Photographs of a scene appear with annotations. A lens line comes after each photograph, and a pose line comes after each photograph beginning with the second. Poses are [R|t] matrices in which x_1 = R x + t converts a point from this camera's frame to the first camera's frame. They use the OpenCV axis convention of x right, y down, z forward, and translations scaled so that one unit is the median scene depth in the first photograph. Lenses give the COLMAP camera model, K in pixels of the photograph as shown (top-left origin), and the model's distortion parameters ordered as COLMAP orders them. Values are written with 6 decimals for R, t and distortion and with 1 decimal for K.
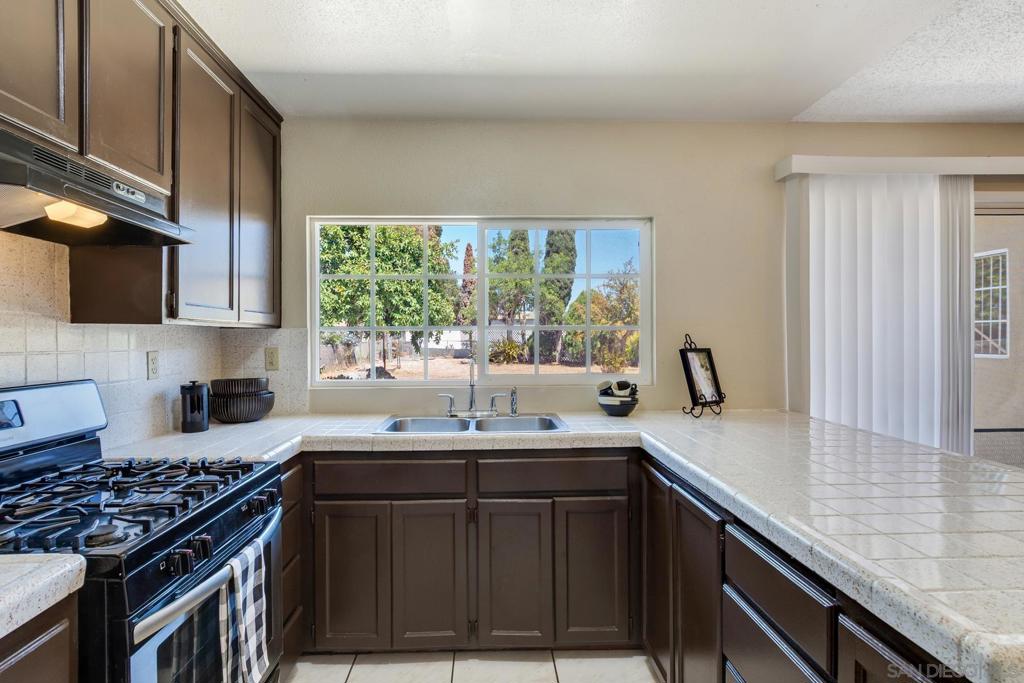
lens RADIAL K [[539.3, 0, 496.4], [0, 539.3, 337.2], [0, 0, 1]] dist [0.015684, -0.015266]
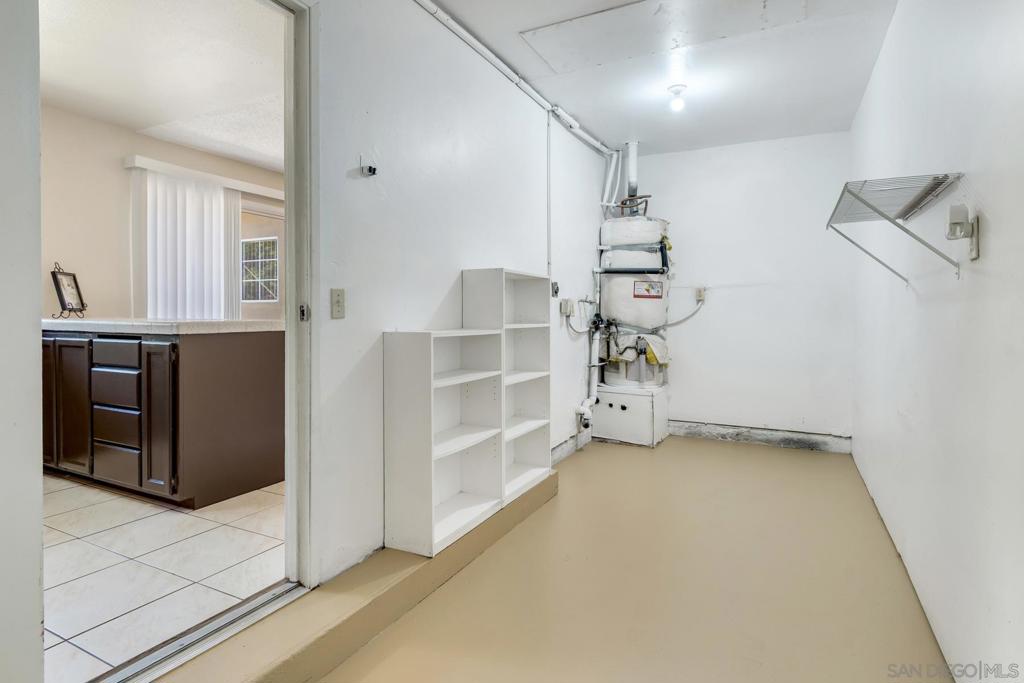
lens RADIAL K [[545.6, 0, 498.4], [0, 545.6, 316.1], [0, 0, 1]] dist [0.018314, -0.015218]
pose [[0.485921, 0.001254, 0.874002, -0.340568], [-0.003996, 0.999992, 0.000788, 0.130245], [-0.873994, -0.003876, 0.485922, -0.711101]]
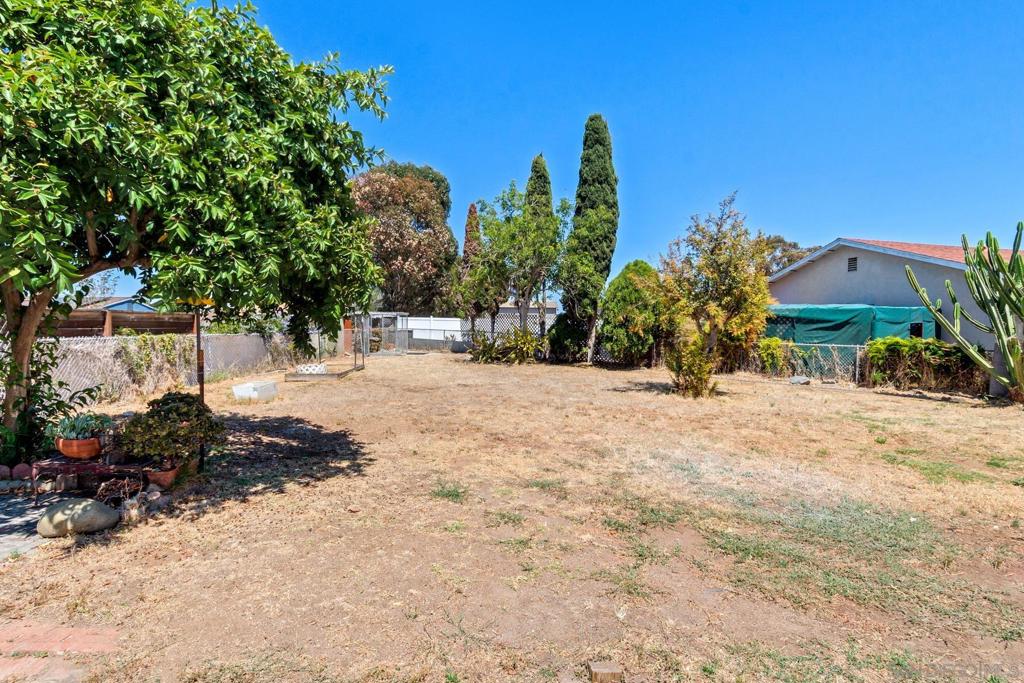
lens RADIAL K [[538.8, 0, 499.9], [0, 538.8, 327.8], [0, 0, 1]] dist [0.011341, -0.000783]
pose [[0.999648, 0.014271, -0.022348, 0.086772], [-0.014232, 0.999897, 0.001896, 0.004810], [0.022373, -0.001578, 0.999748, 2.718541]]
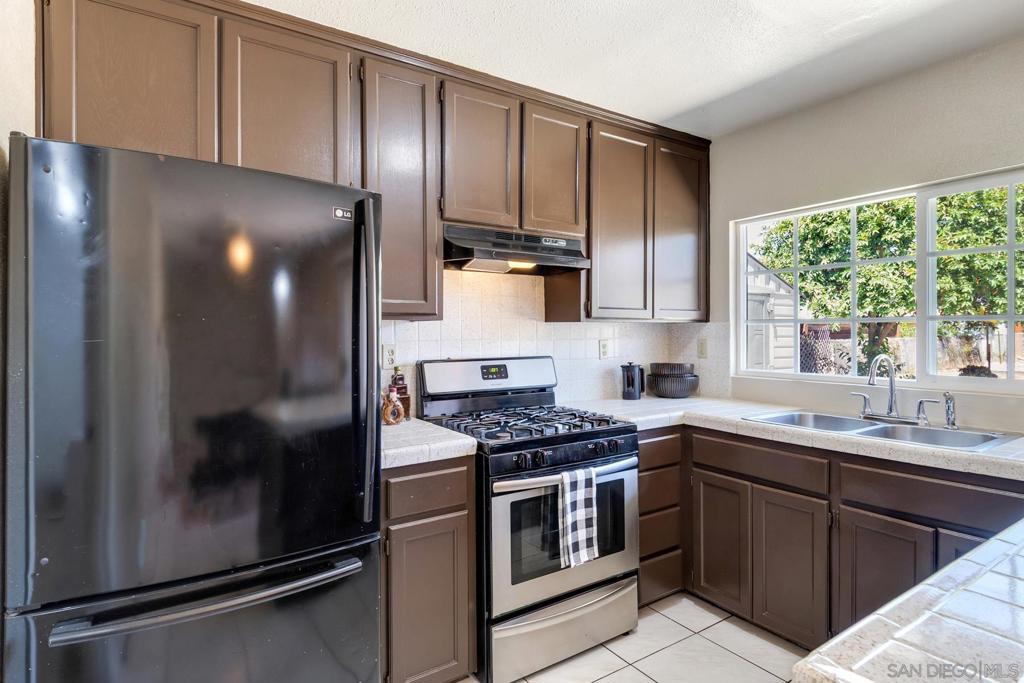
lens RADIAL K [[538.8, 0, 499.9], [0, 538.8, 327.8], [0, 0, 1]] dist [0.011341, -0.000783]
pose [[0.521382, -0.003922, -0.853314, 0.369809], [0.002802, 0.999992, -0.002885, -0.002899], [0.853319, -0.000887, 0.521389, 0.009645]]
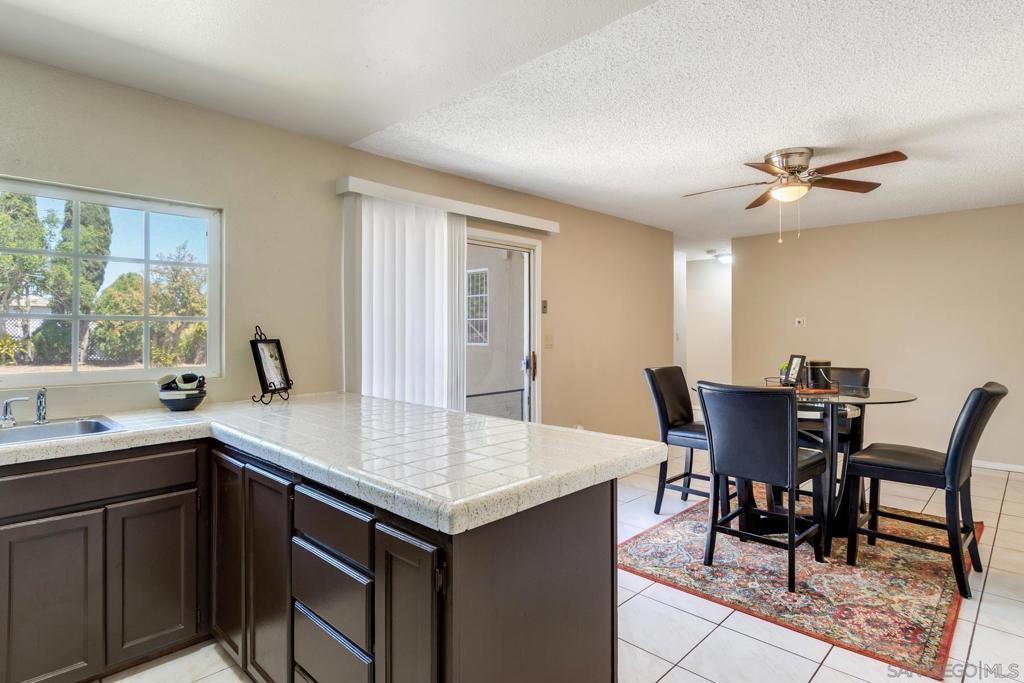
lens RADIAL K [[544.4, 0, 499.8], [0, 544.4, 329.3], [0, 0, 1]] dist [0.016168, -0.014423]
pose [[0.719224, 0.005045, 0.694760, -0.044601], [-0.002785, 0.999987, -0.004378, 0.004097], [-0.694773, 0.001214, 0.719228, -0.088841]]
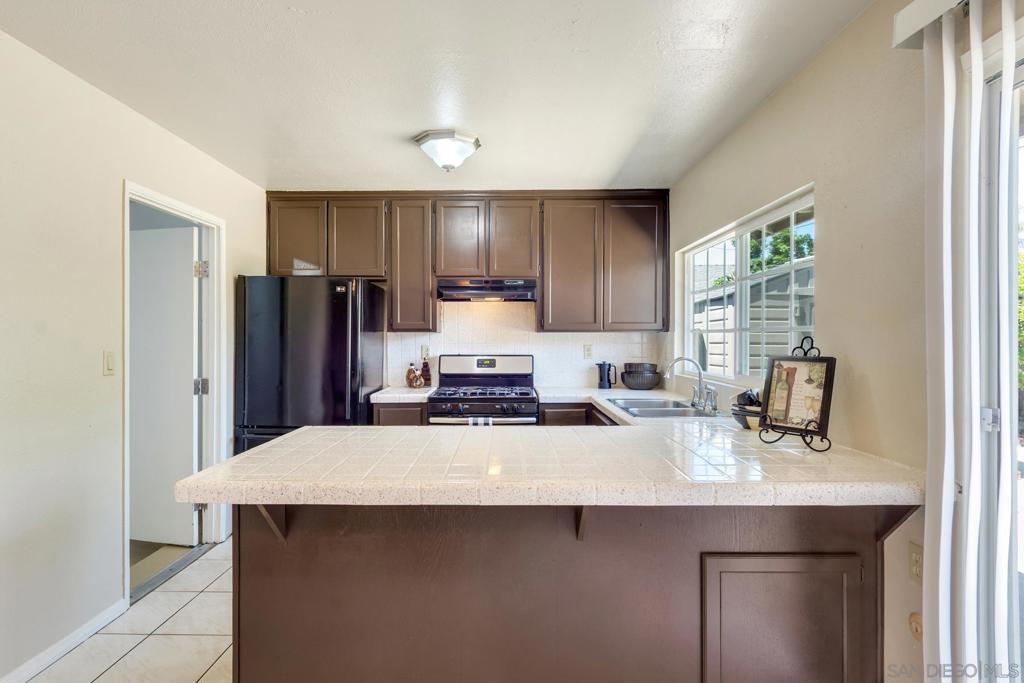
lens RADIAL K [[539.3, 0, 496.4], [0, 539.3, 337.2], [0, 0, 1]] dist [0.015684, -0.015266]
pose [[-0.041661, 0.002844, -0.999128, 1.133917], [0.000628, 0.999996, 0.002820, -0.007562], [0.999132, -0.000510, -0.041662, 0.613410]]
